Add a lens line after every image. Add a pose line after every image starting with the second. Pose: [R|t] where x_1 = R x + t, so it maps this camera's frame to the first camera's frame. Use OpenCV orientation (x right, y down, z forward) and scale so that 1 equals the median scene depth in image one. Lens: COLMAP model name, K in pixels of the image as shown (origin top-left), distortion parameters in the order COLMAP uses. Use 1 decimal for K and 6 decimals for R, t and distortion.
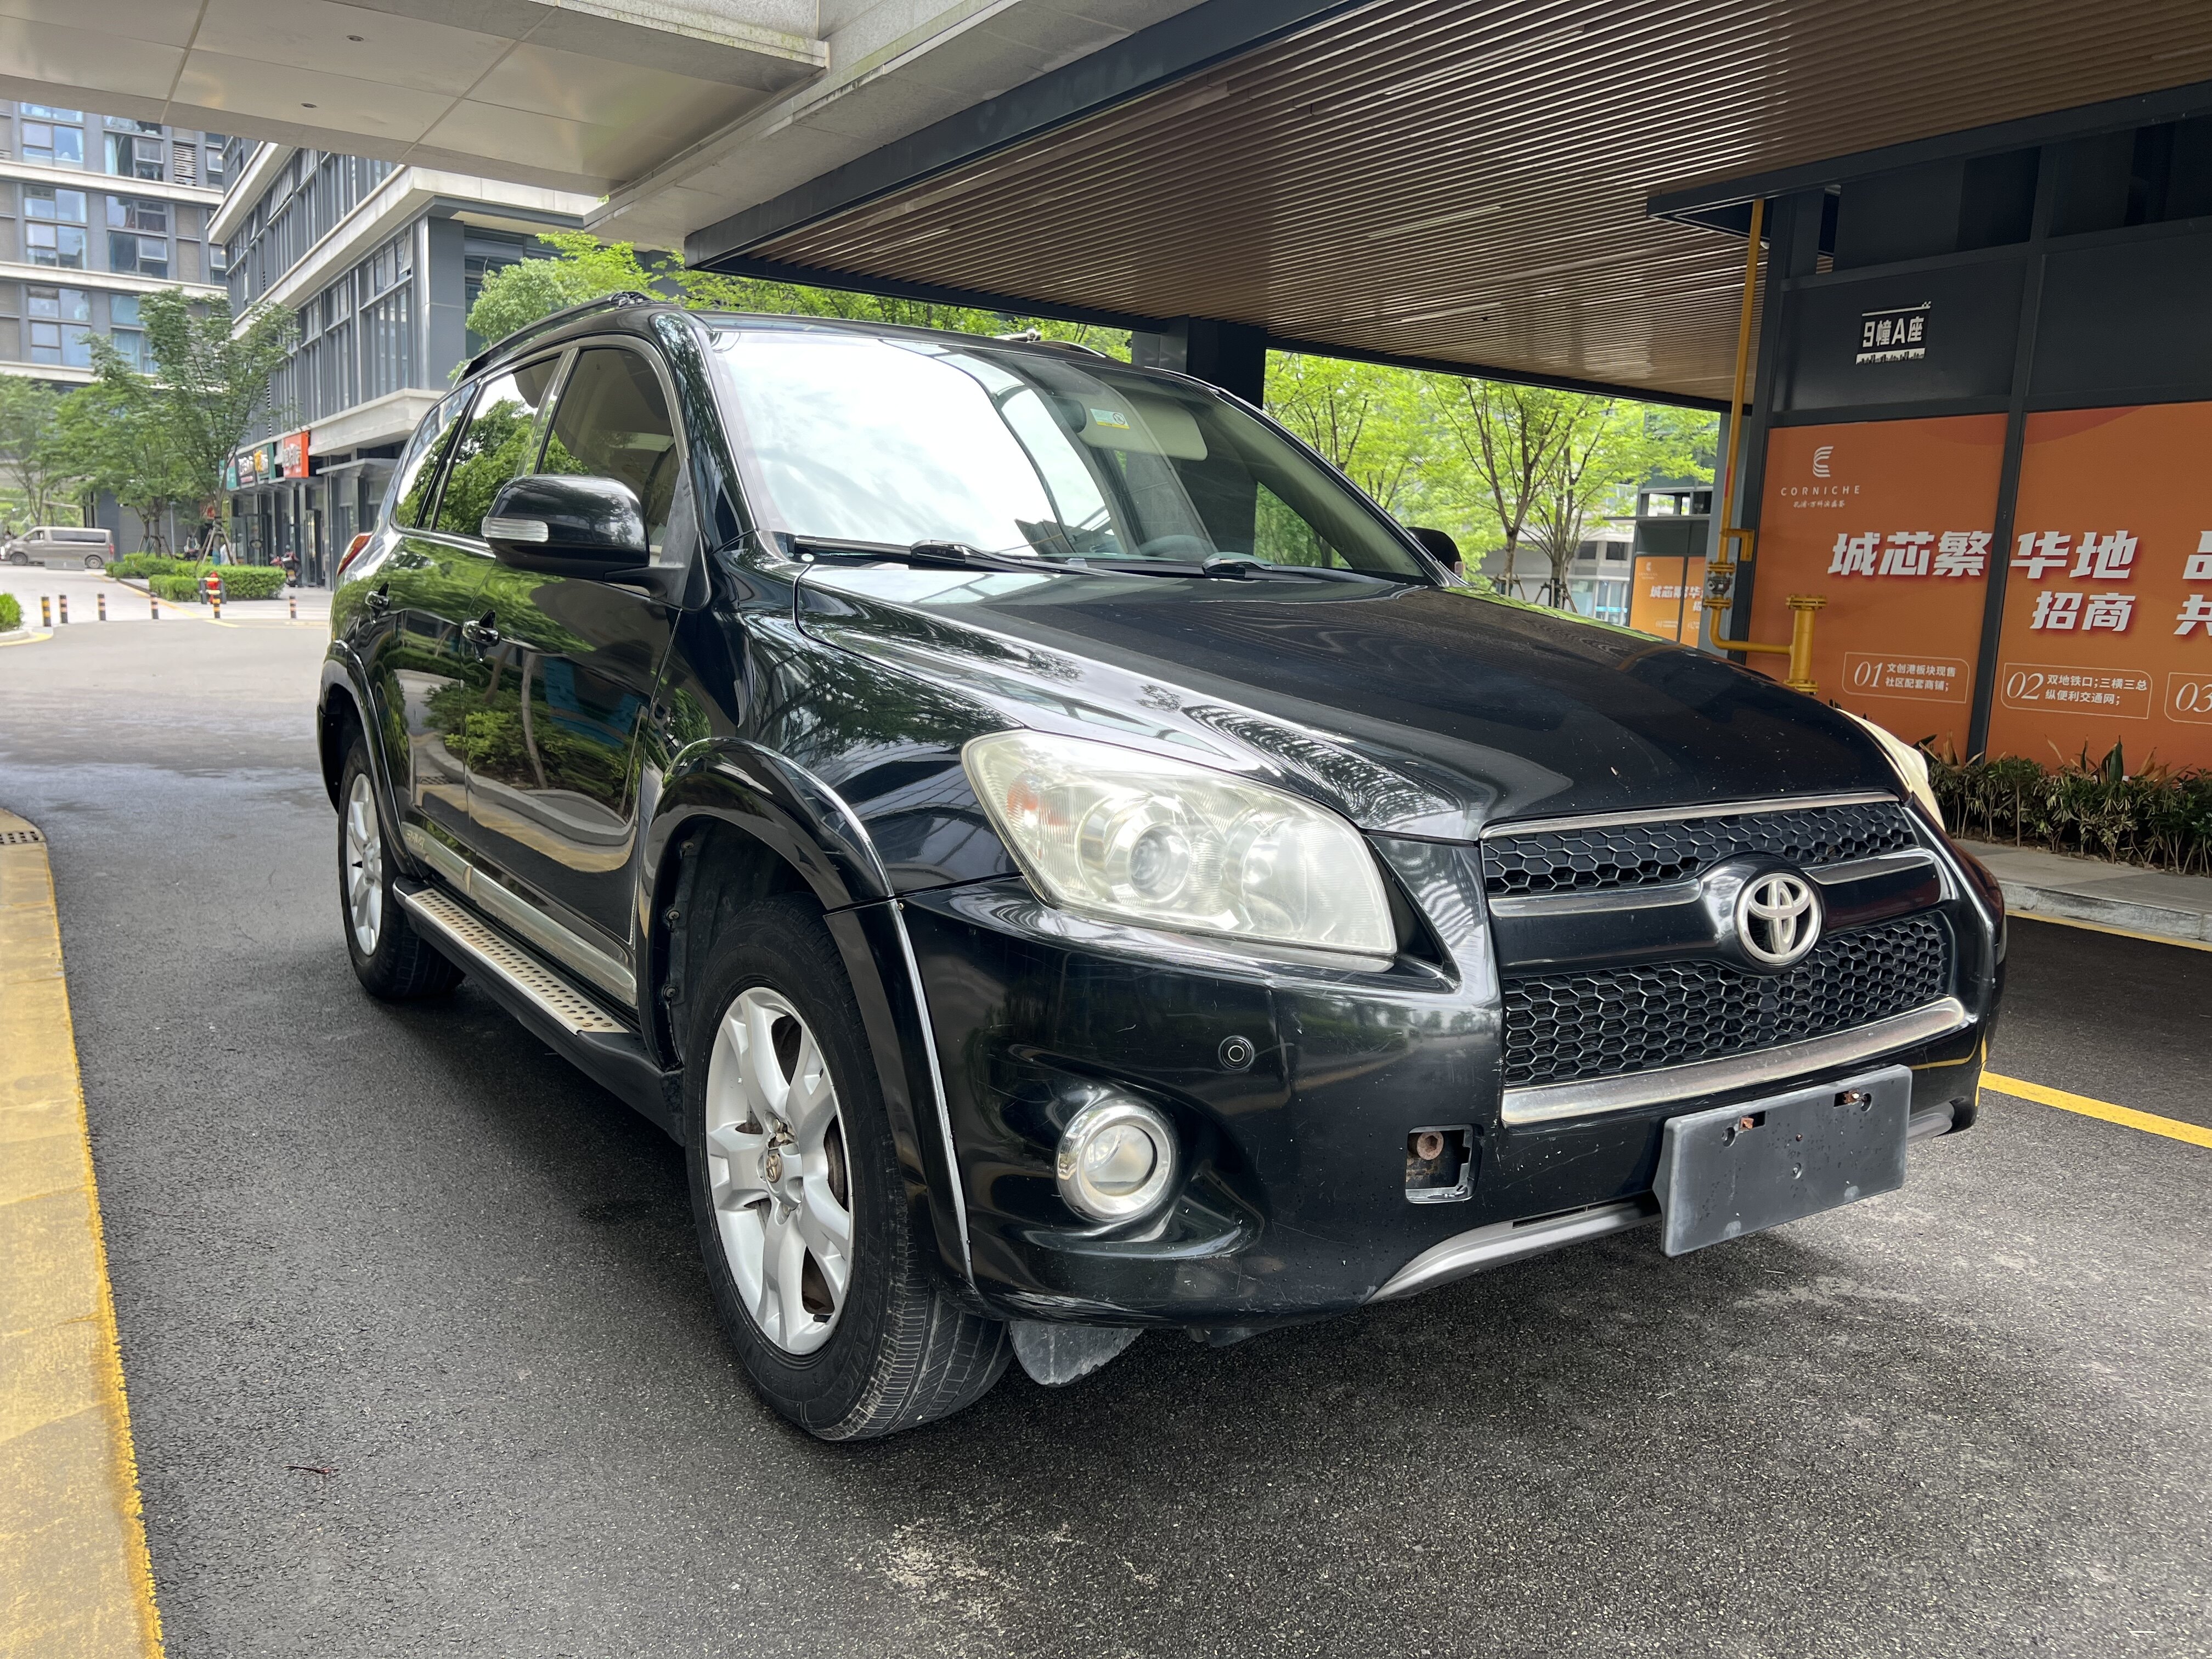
lens RADIAL K [[1657.9, 0, 1106.0], [0, 1657.9, 829.5], [0, 0, 1]] dist [0.060331, -0.069315]
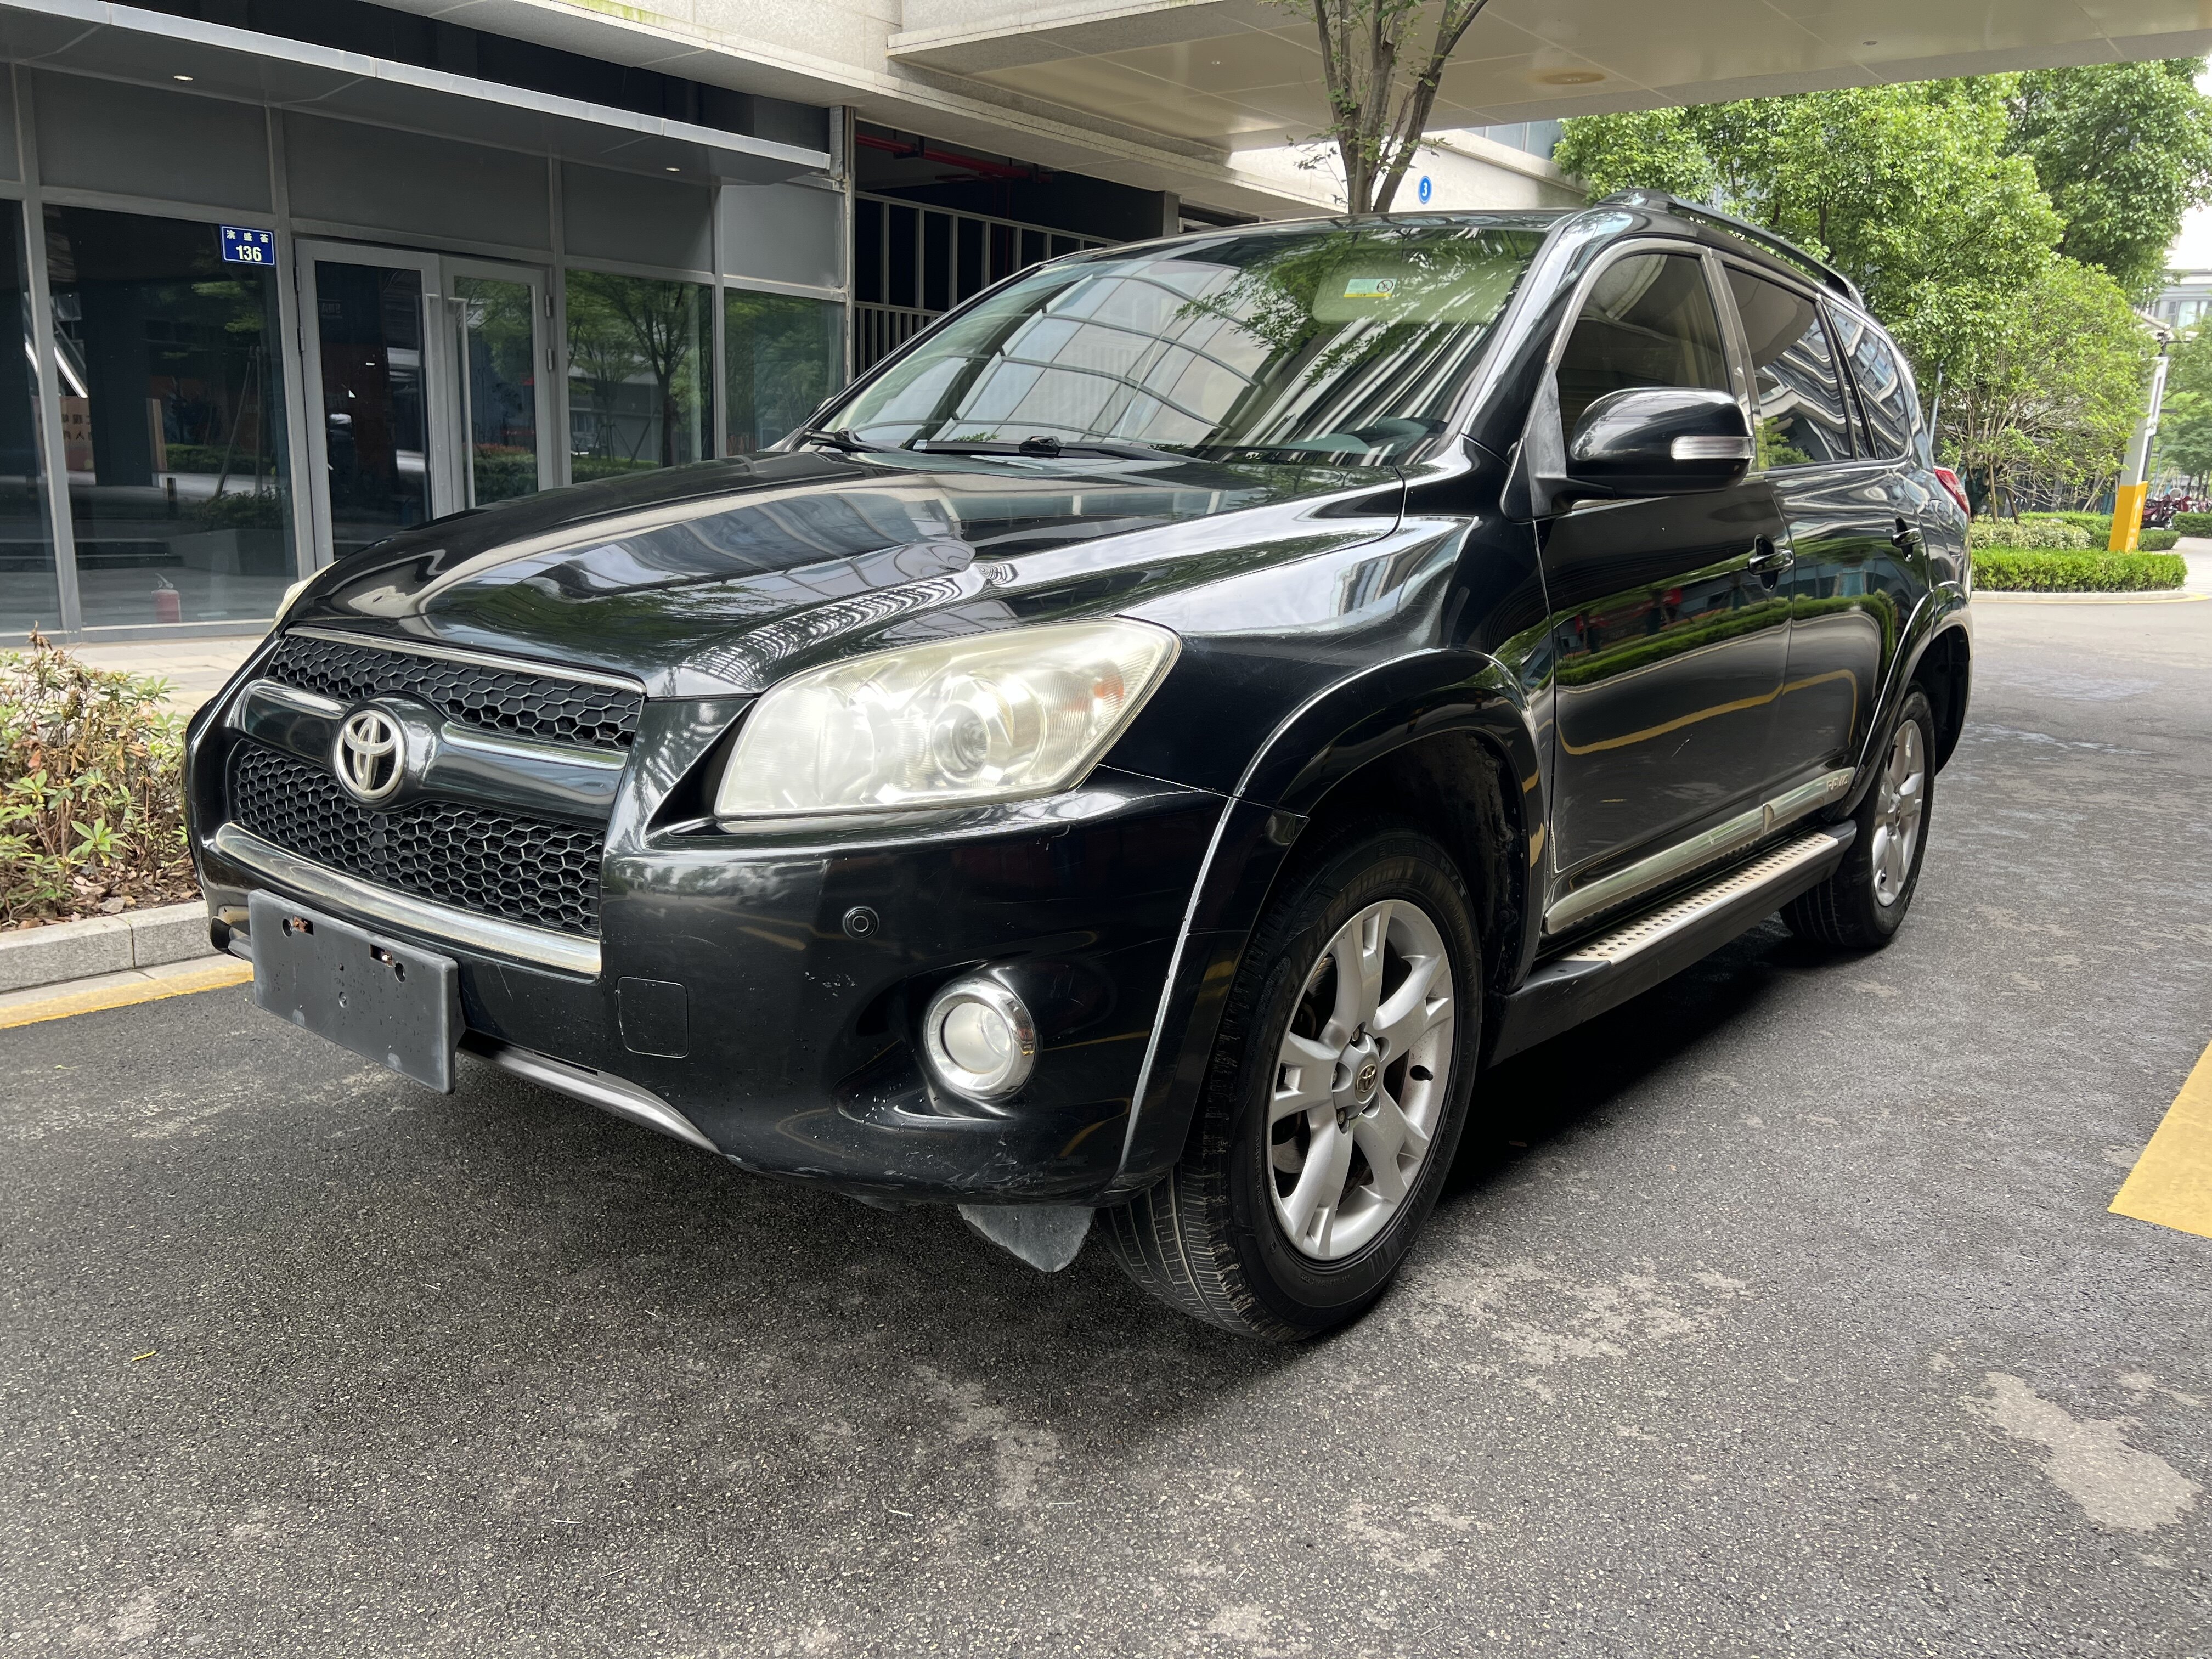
lens RADIAL K [[1657.9, 0, 1106.0], [0, 1657.9, 829.5], [0, 0, 1]] dist [0.060331, -0.069315]
pose [[0.295728, 0.177055, -0.938721, 1.101755], [-0.162794, 0.977640, 0.133110, -0.080901], [0.941298, 0.113454, 0.317939, 0.813179]]
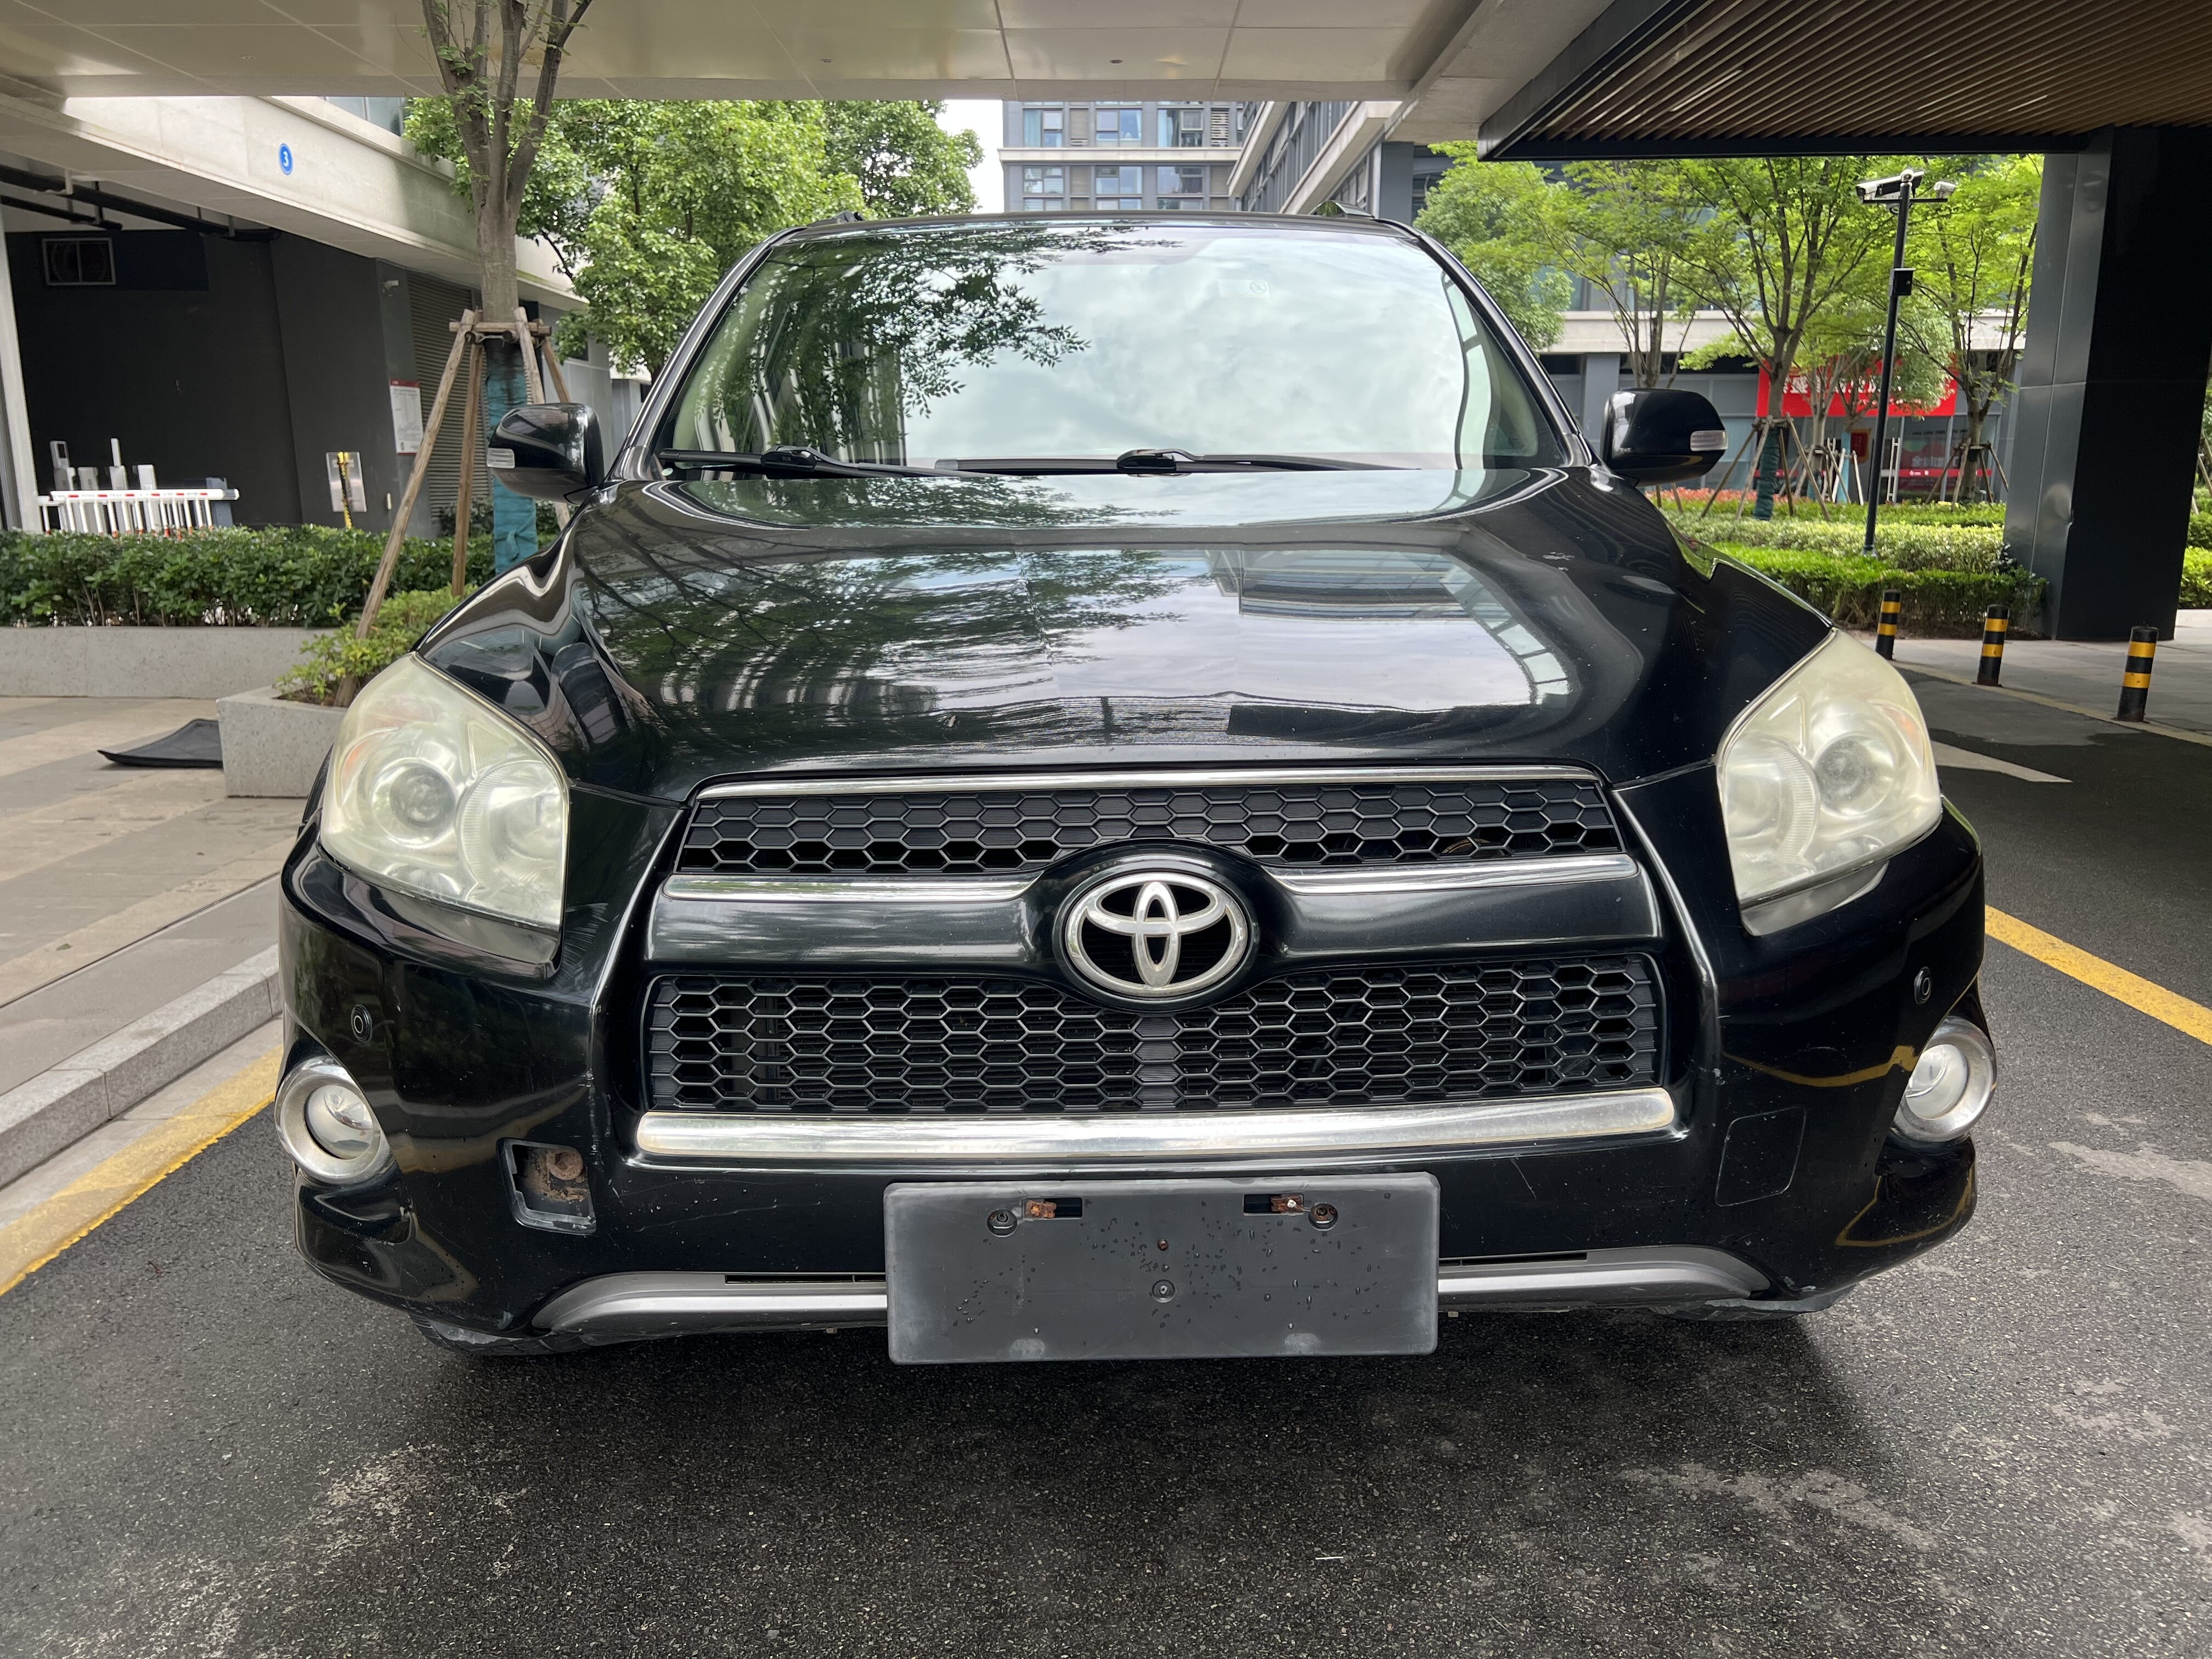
lens RADIAL K [[1657.9, 0, 1106.0], [0, 1657.9, 829.5], [0, 0, 1]] dist [0.060331, -0.069315]
pose [[0.839849, 0.069871, -0.538304, 0.561391], [-0.040805, 0.997002, 0.065746, -0.027642], [0.541284, -0.033251, 0.840182, 0.293832]]
